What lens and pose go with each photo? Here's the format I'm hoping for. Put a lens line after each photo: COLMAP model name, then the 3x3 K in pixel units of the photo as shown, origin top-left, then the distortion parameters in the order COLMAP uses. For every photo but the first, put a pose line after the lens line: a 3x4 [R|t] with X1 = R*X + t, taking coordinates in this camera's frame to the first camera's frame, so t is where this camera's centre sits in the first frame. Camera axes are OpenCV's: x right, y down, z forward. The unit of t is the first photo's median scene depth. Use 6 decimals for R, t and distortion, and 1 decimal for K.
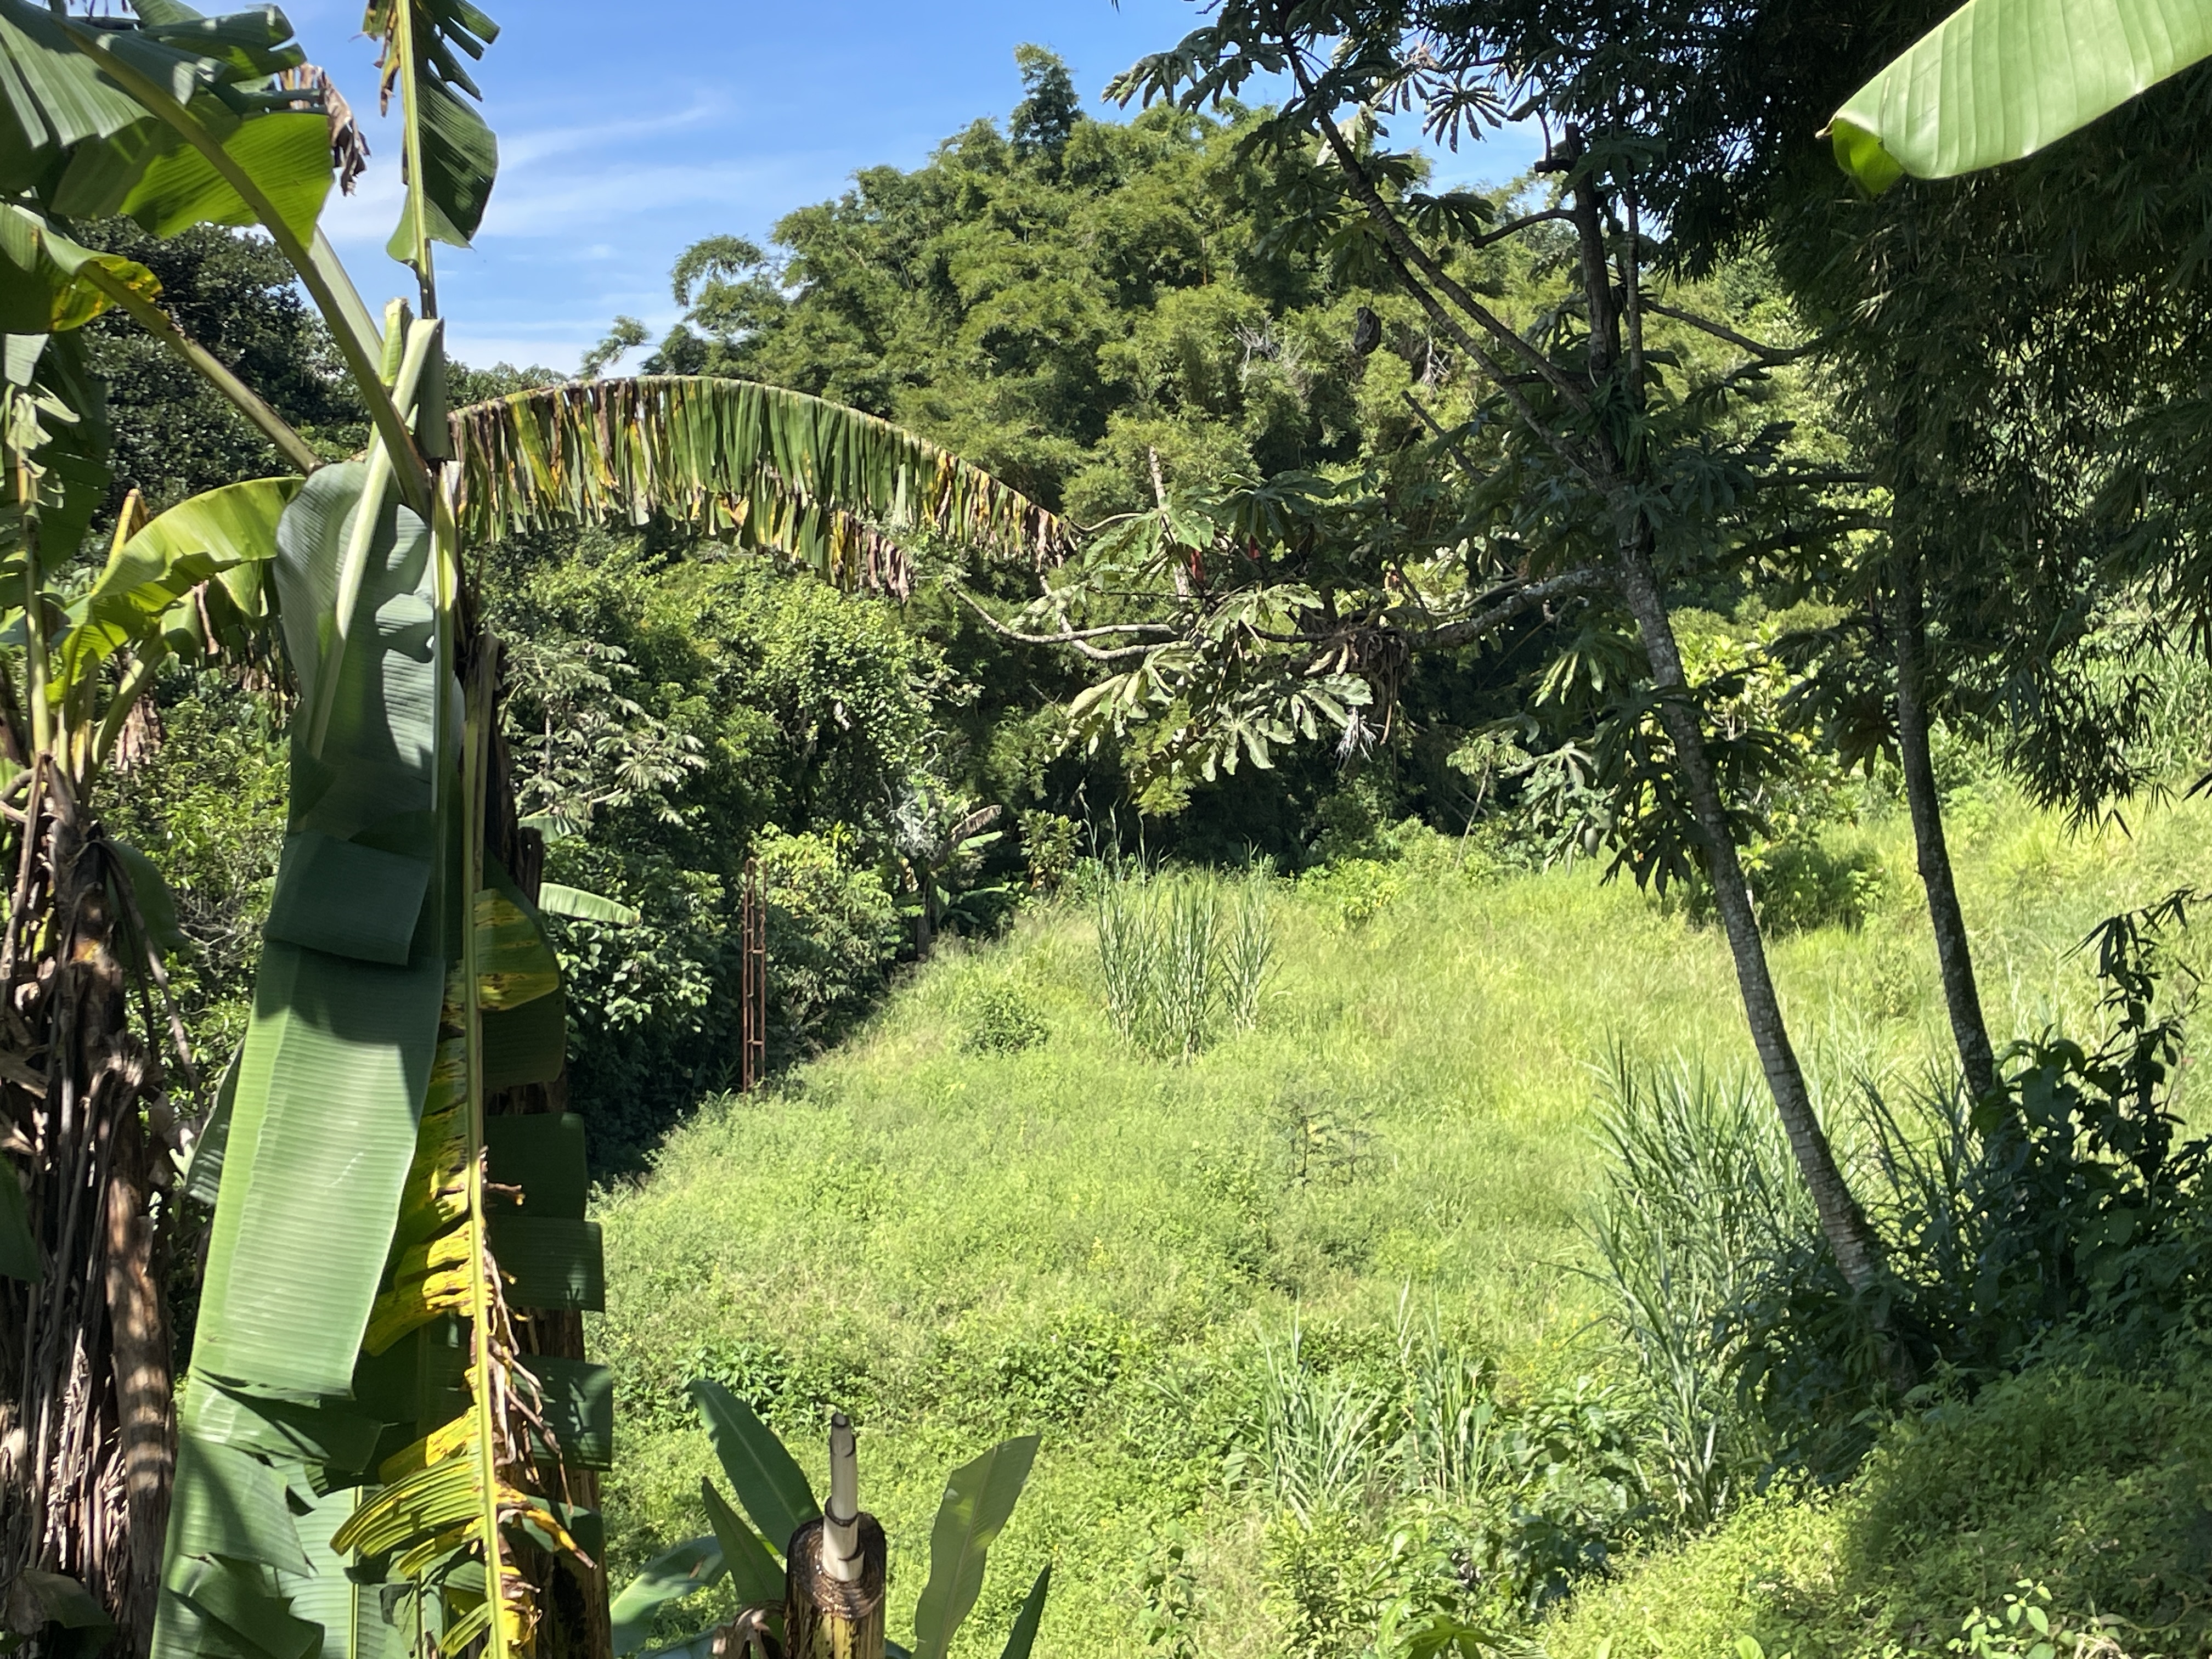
lens RADIAL K [[2868.9, 0, 1118.7], [0, 2868.9, 835.2], [0, 0, 1]] dist [0.077037, 0.000000]
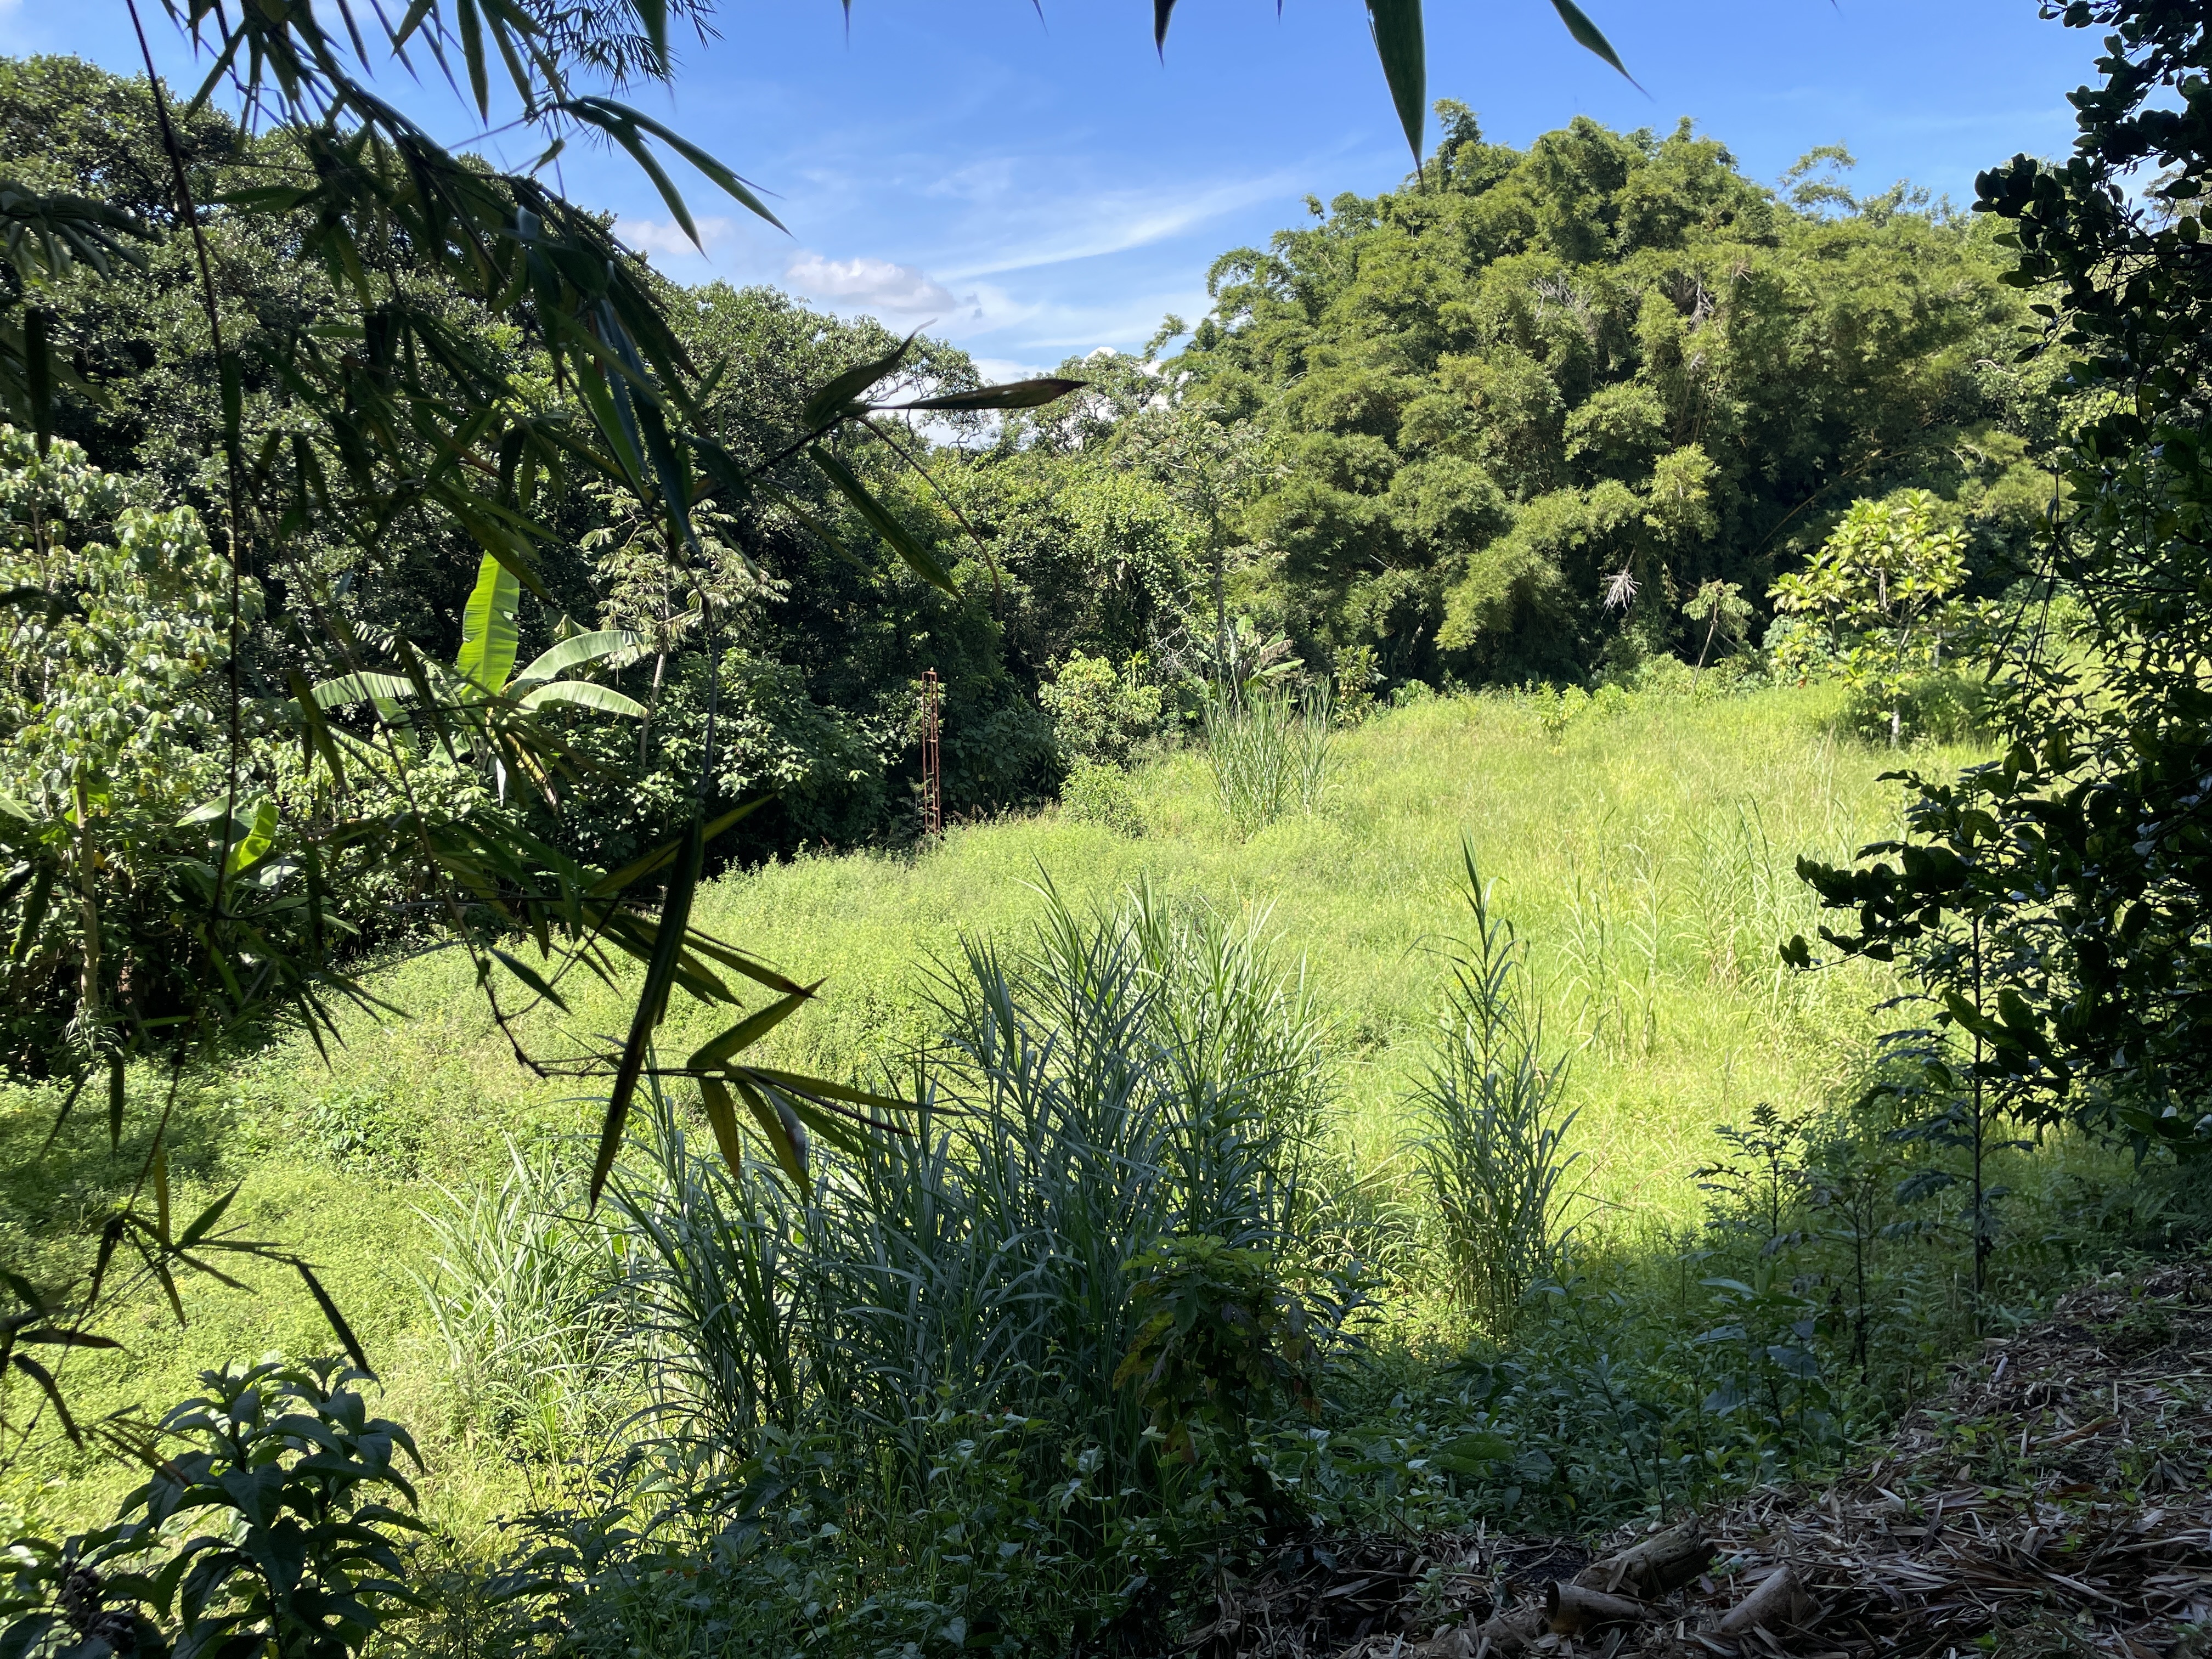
lens RADIAL K [[1674.4, 0, 1114.0], [0, 1674.4, 819.2], [0, 0, 1]] dist [0.077481, -0.100688]
pose [[0.945044, 0.042226, -0.324205, 0.165335], [-0.013791, 0.995891, 0.089508, 0.005366], [0.326652, -0.080118, 0.941743, 0.248178]]
